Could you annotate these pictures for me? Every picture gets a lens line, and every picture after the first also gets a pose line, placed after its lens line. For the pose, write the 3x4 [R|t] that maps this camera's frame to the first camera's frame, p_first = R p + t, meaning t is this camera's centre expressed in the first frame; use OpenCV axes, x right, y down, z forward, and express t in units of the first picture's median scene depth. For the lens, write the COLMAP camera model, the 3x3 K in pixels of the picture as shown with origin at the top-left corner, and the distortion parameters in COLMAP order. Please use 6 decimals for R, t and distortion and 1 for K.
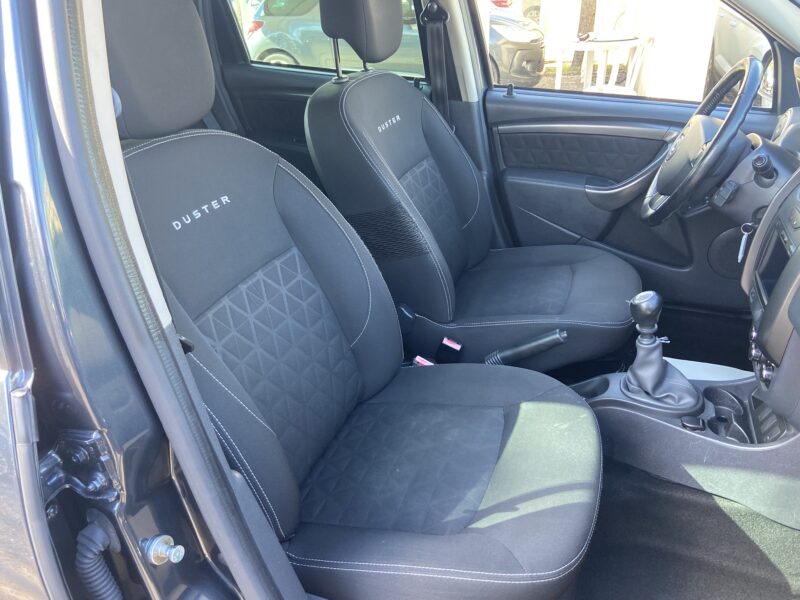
lens RADIAL K [[604.1, 0, 406.2], [0, 604.1, 297.1], [0, 0, 1]] dist [0.091189, -0.104273]
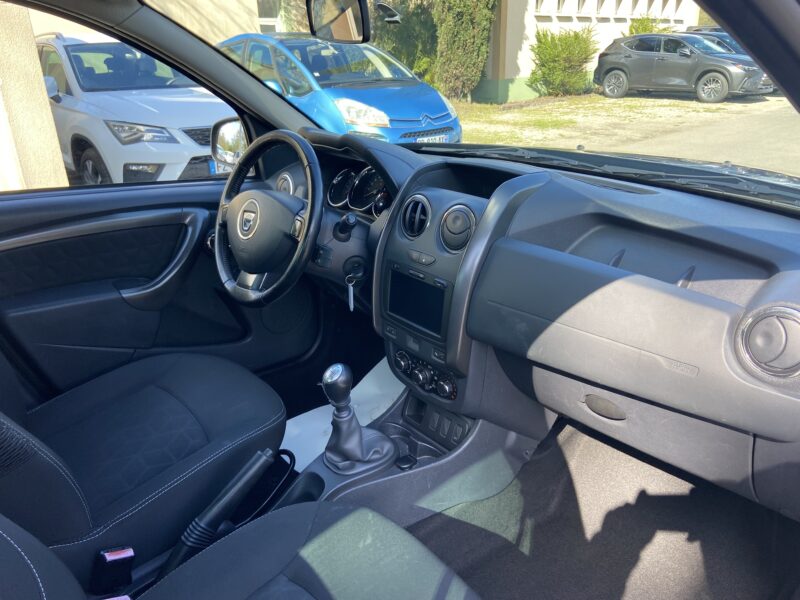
lens RADIAL K [[604.1, 0, 401.4], [0, 604.1, 306.4], [0, 0, 1]] dist [0.091189, -0.104273]
pose [[0.501824, -0.317824, 0.804462, -0.268319], [0.397026, 0.910921, 0.112219, -0.147101], [-0.768468, 0.263078, 0.583307, 0.306074]]
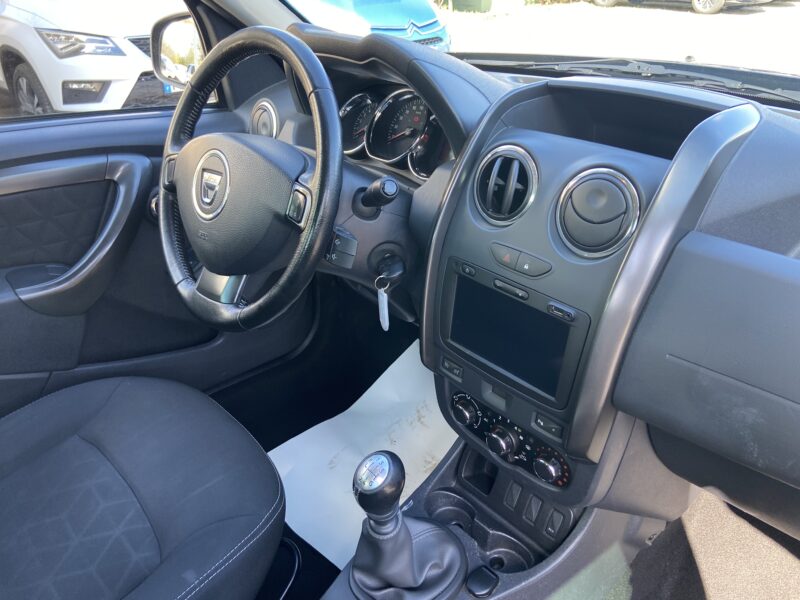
lens RADIAL K [[604.1, 0, 397.8], [0, 604.1, 310.0], [0, 0, 1]] dist [0.091189, -0.104273]
pose [[0.466899, -0.425318, 0.775313, 0.032025], [0.399647, 0.883586, 0.244044, -0.231427], [-0.788852, 0.195908, 0.582523, 0.582868]]
